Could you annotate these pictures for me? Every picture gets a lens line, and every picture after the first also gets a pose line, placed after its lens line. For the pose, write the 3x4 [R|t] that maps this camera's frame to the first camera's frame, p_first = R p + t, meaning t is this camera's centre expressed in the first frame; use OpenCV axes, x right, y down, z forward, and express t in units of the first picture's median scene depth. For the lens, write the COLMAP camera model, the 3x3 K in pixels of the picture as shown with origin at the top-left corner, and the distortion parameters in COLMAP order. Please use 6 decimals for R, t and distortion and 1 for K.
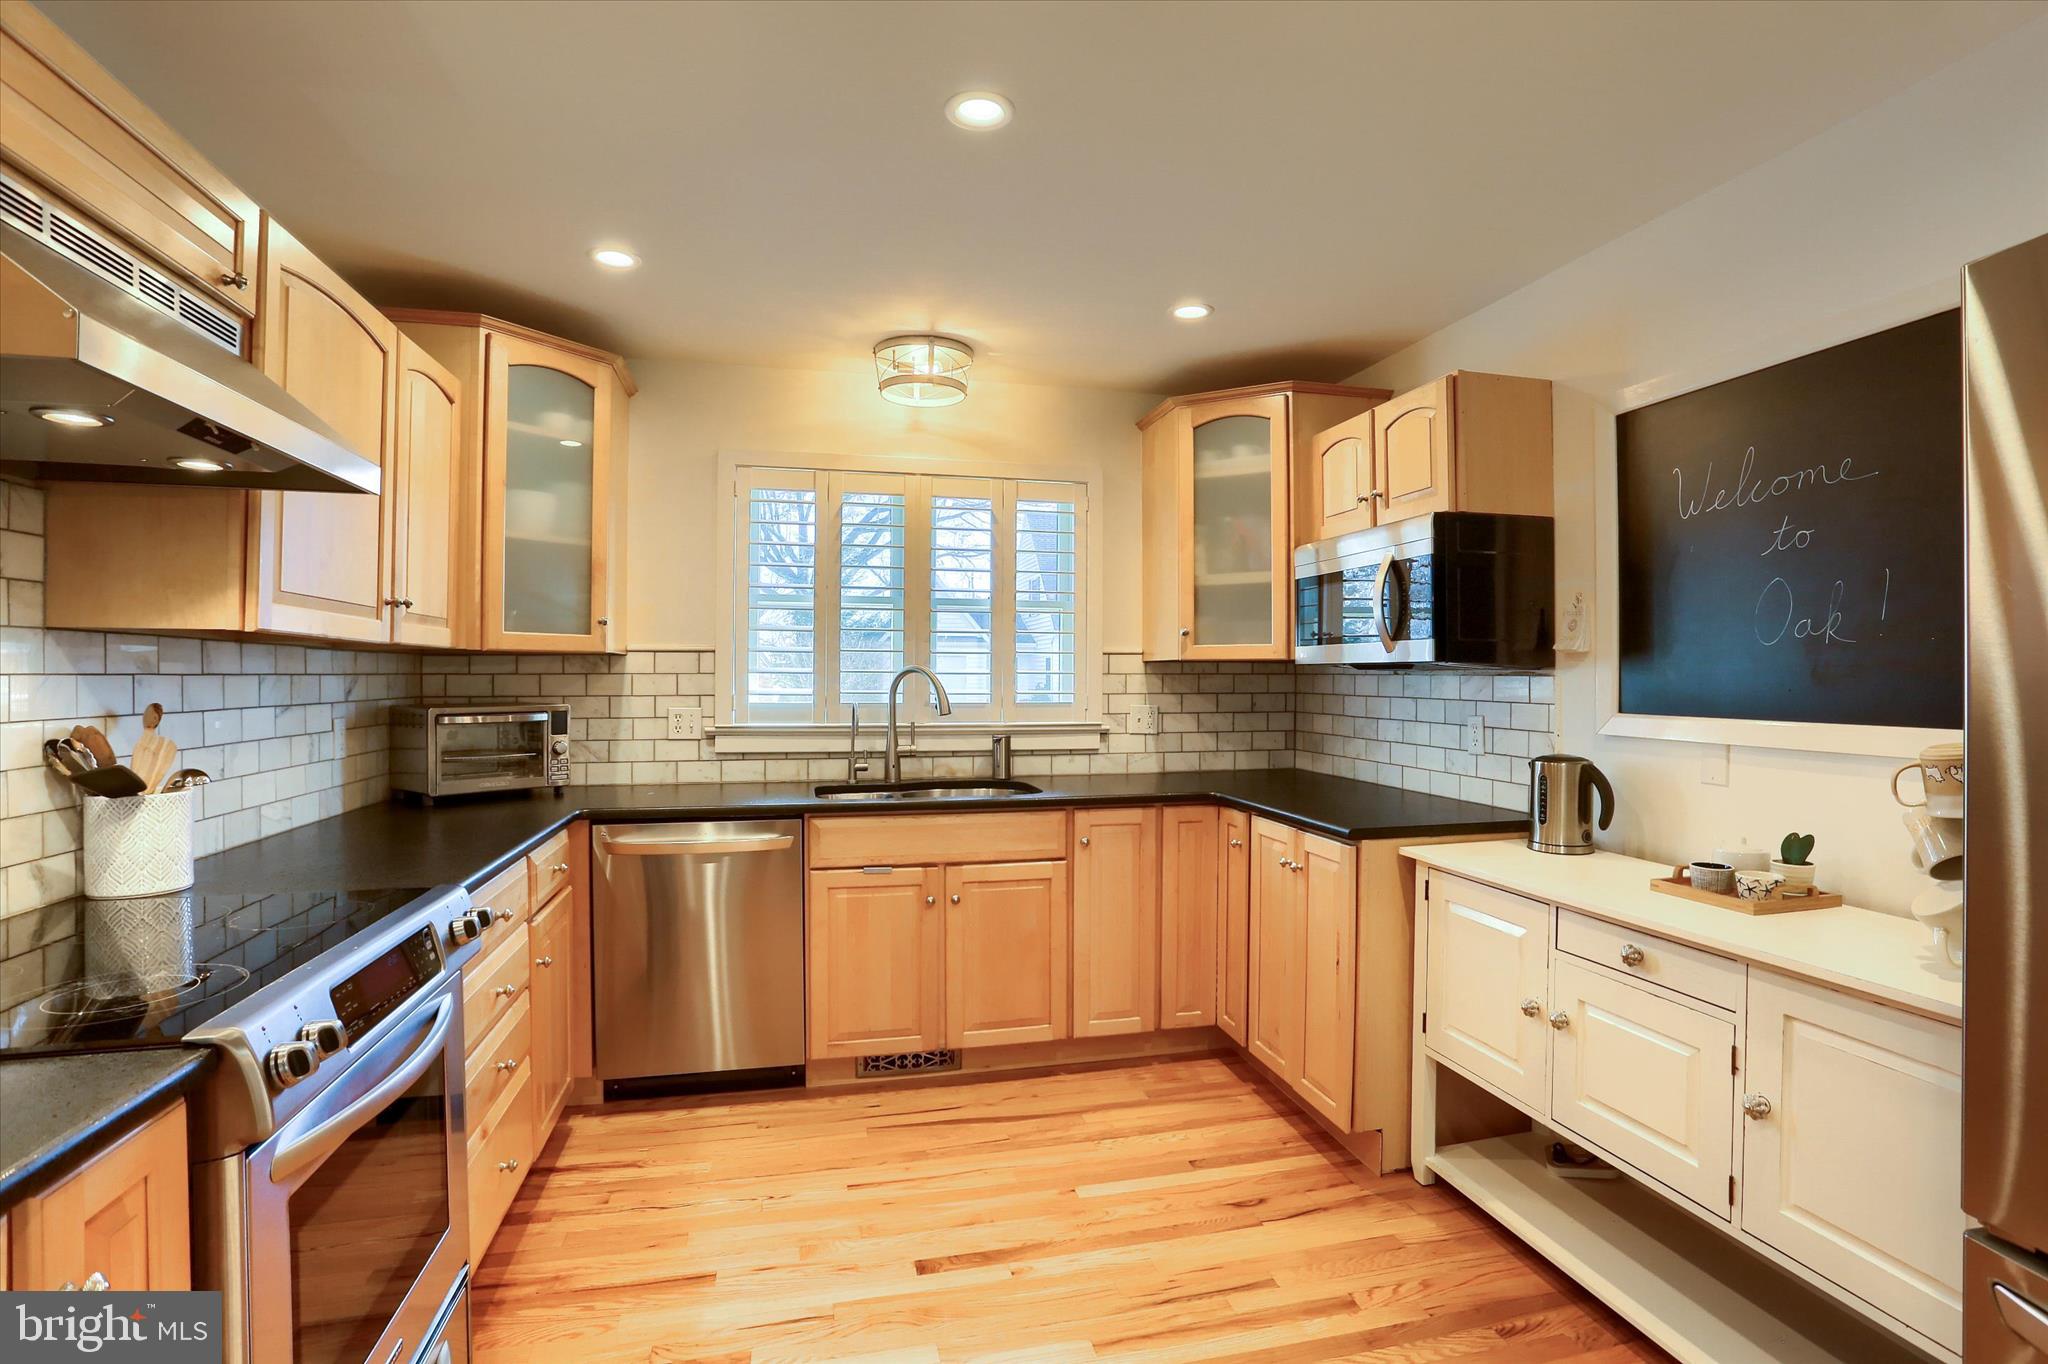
lens RADIAL K [[1010.3, 0, 1019.7], [0, 1010.3, 671.3], [0, 0, 1]] dist [-0.064270, 0.021161]
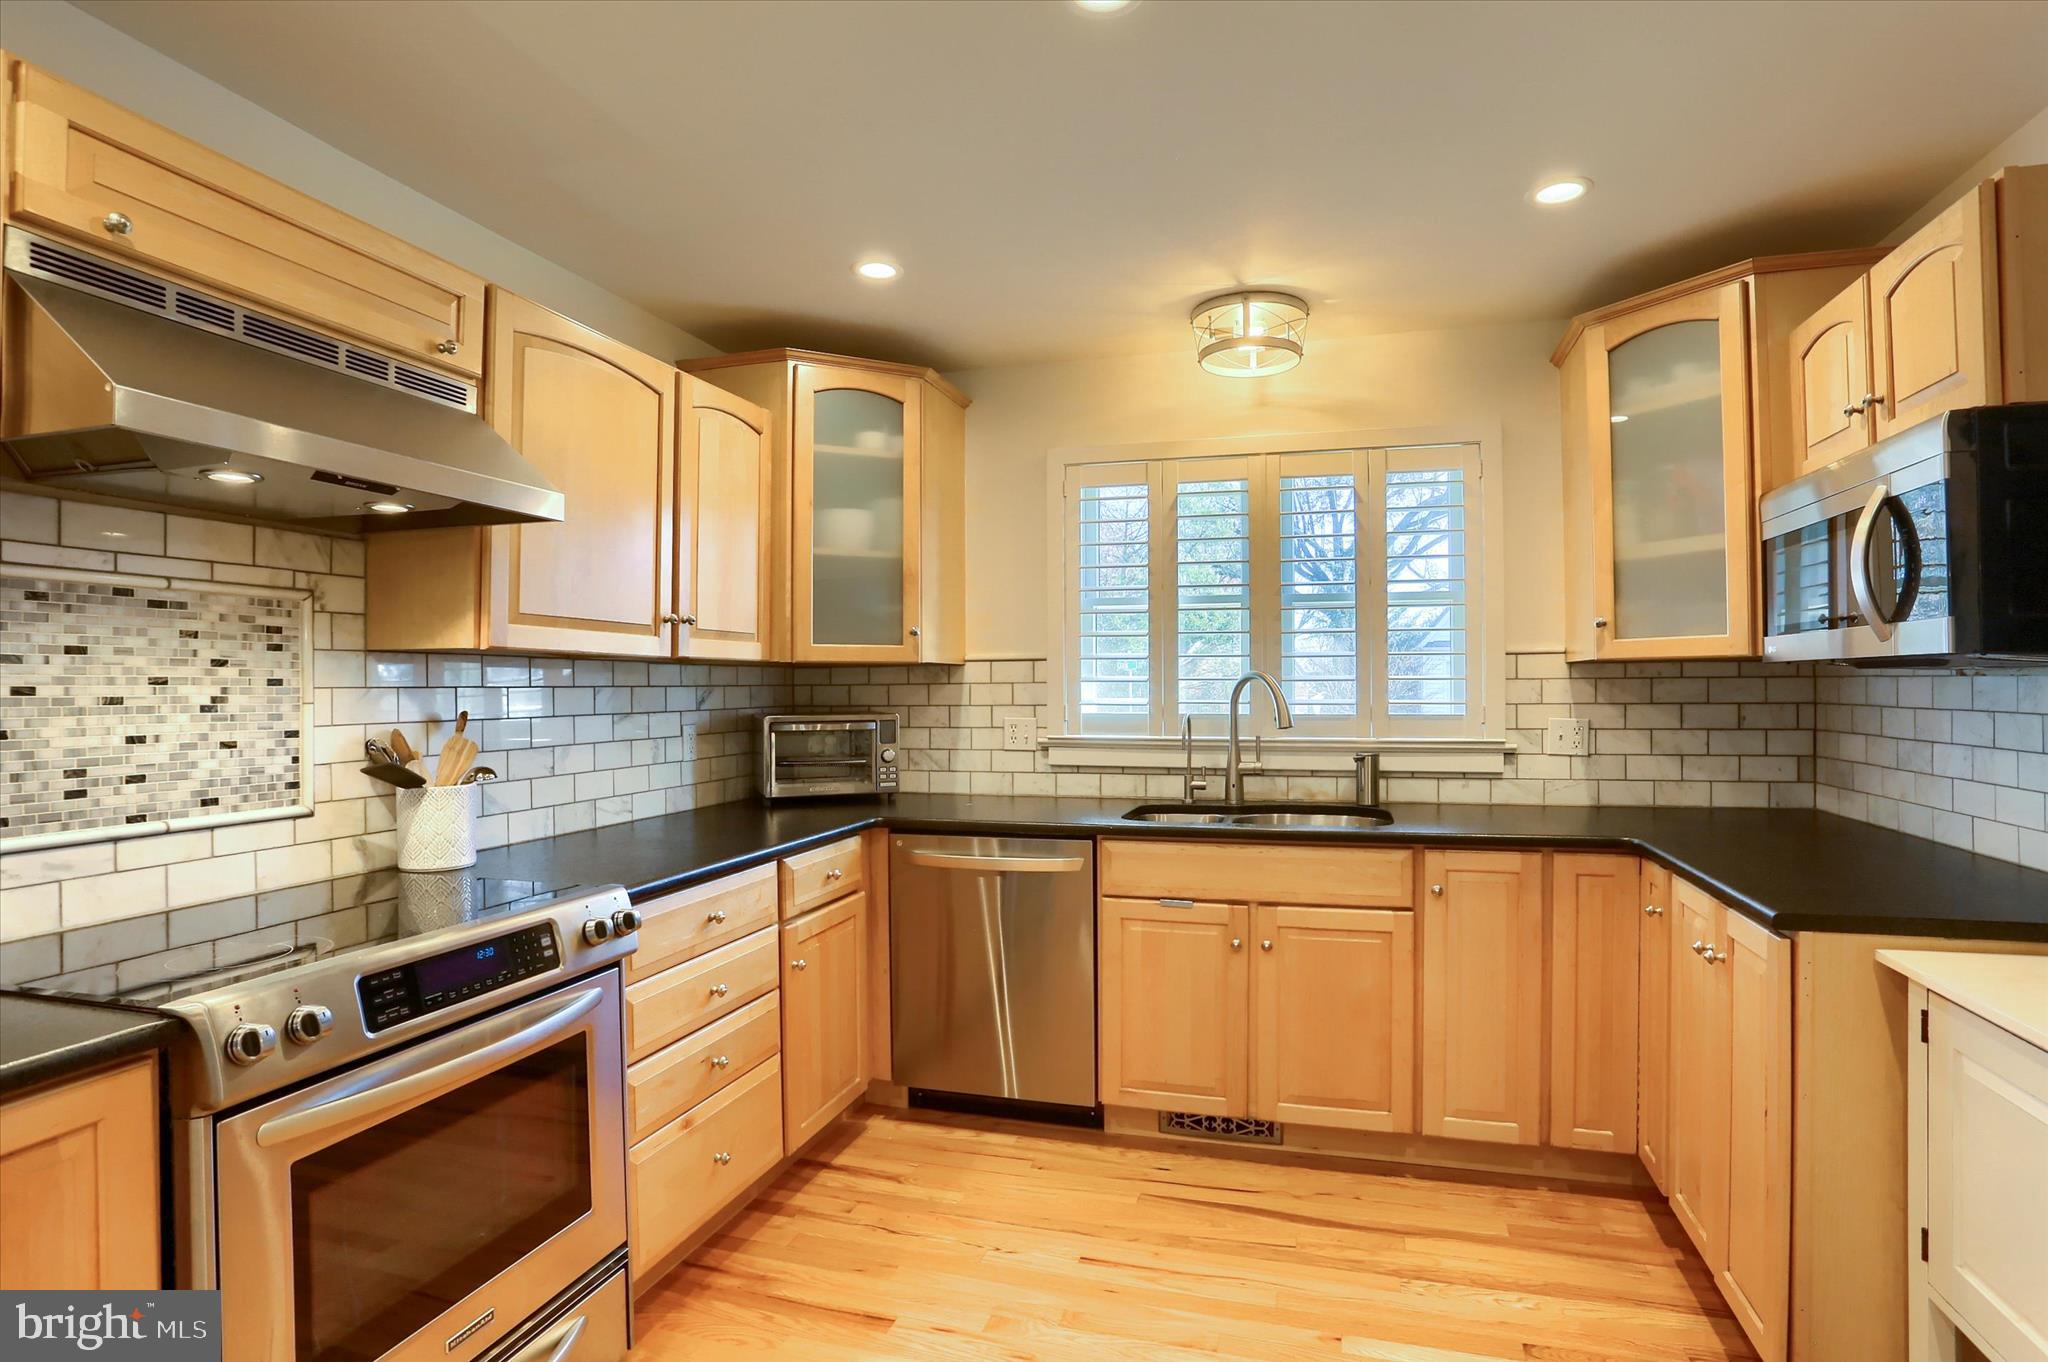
lens RADIAL K [[1010.3, 0, 1012.6], [0, 1010.3, 675.5], [0, 0, 1]] dist [-0.064270, 0.021161]
pose [[0.863258, -0.011684, -0.504628, 0.186496], [0.009378, 0.999931, -0.007109, 0.002432], [0.504676, 0.001405, 0.863308, 0.166788]]
